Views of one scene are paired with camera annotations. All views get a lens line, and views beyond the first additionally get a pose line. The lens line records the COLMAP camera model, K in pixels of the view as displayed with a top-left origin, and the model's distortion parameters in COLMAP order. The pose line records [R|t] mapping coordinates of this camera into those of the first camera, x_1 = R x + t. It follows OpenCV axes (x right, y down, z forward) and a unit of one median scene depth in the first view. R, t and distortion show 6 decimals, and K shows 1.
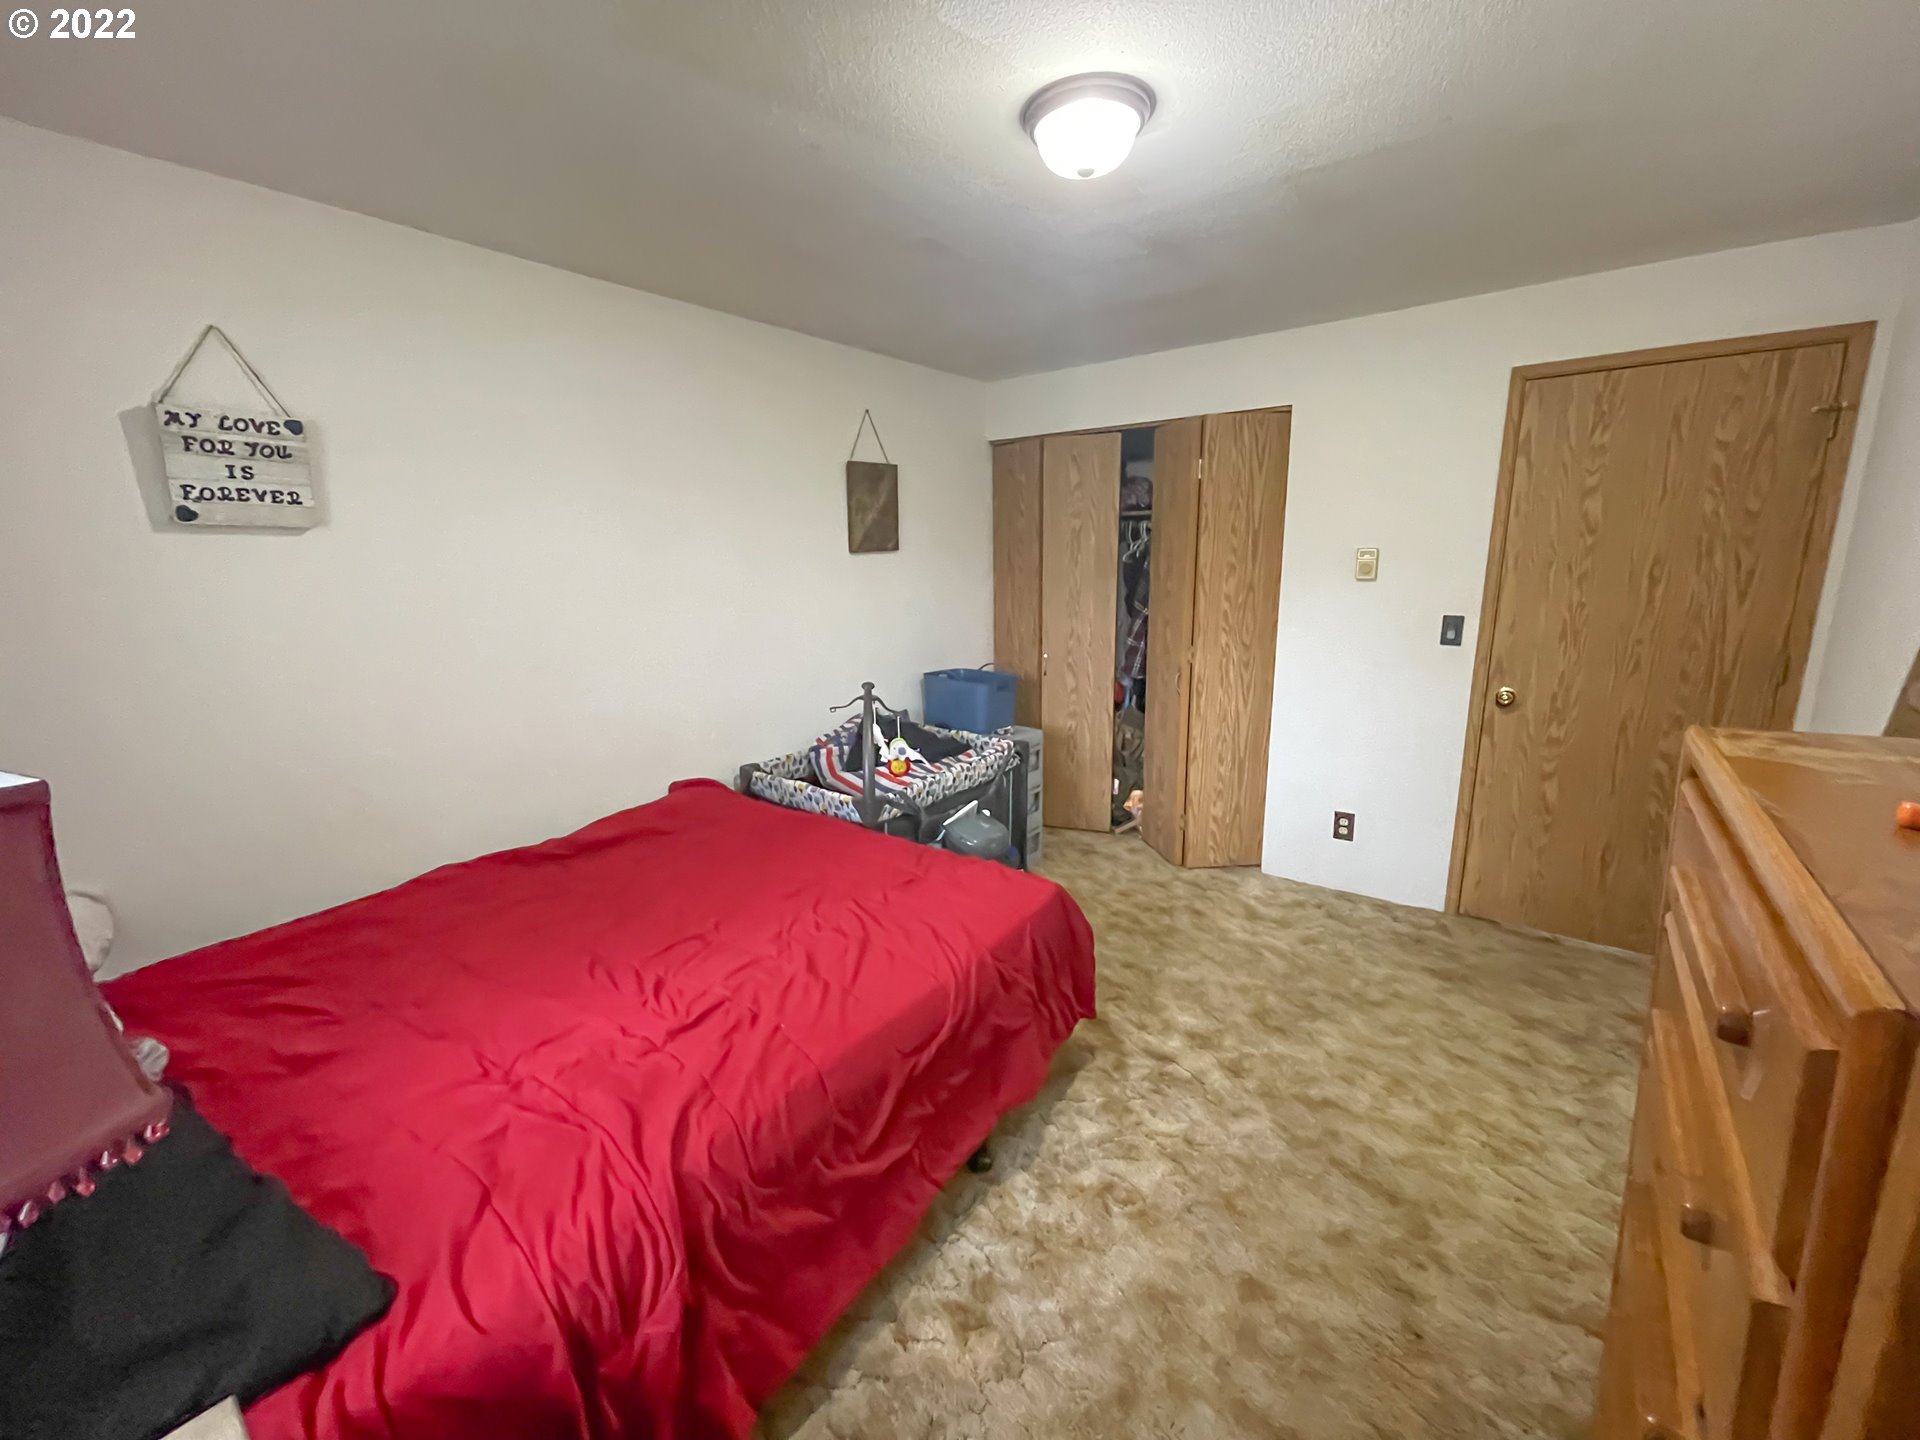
lens RADIAL K [[768.0, 0, 969.6], [0, 768.0, 710.0], [0, 0, 1]] dist [0.025775, 0.000285]
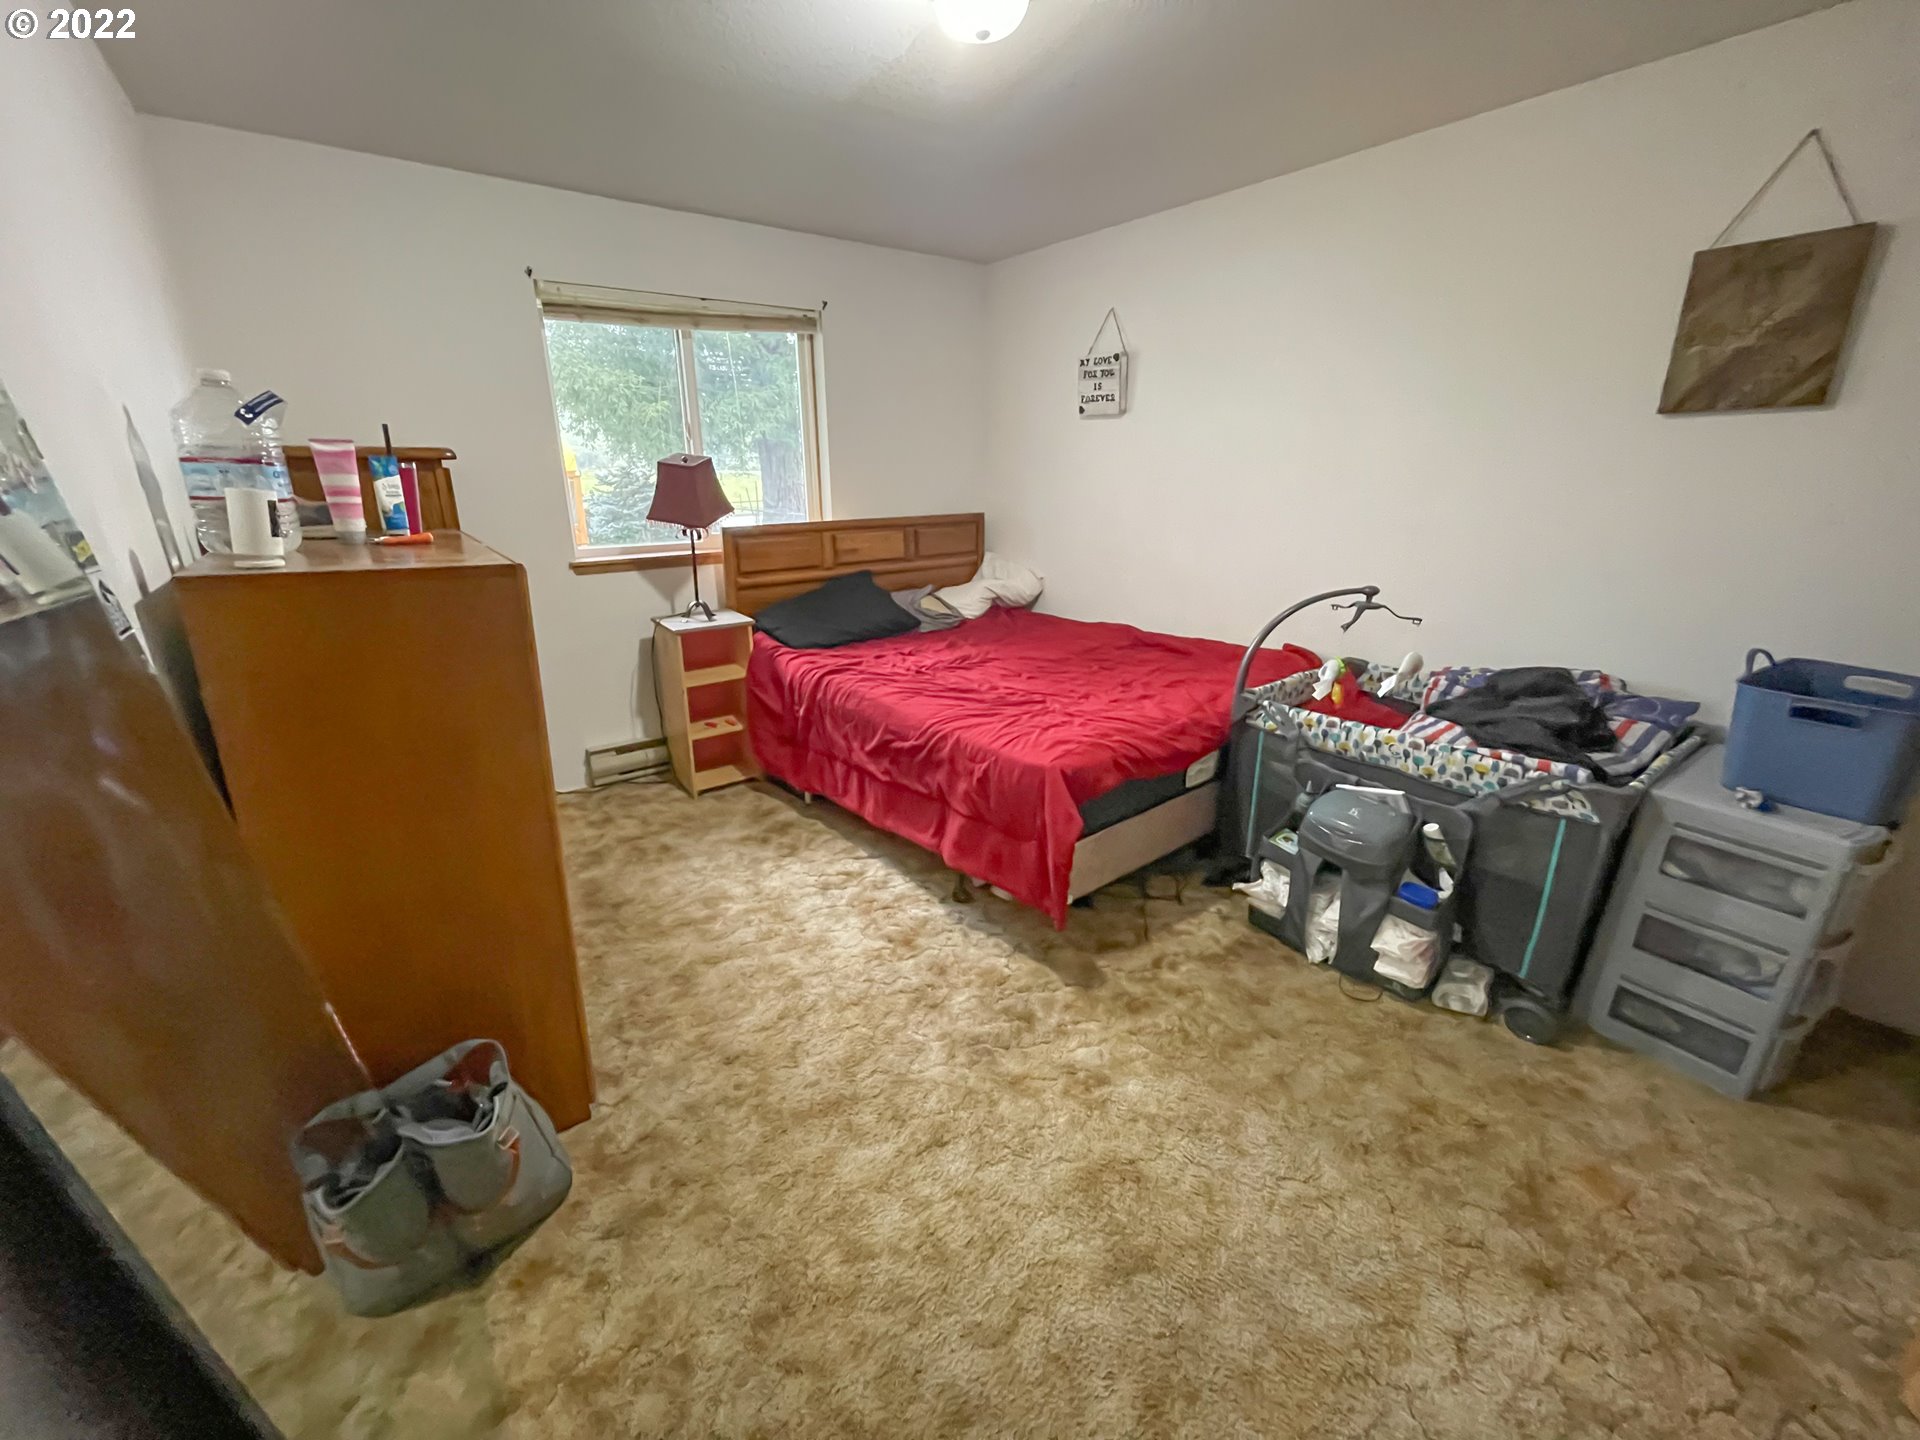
lens RADIAL K [[768.0, 0, 973.9], [0, 768.0, 707.8], [0, 0, 1]] dist [0.025775, 0.000285]
pose [[-0.233804, 0.322414, -0.917270, 0.831319], [-0.195739, 0.908494, 0.369221, -0.154498], [0.952377, 0.265871, -0.149300, 0.837805]]
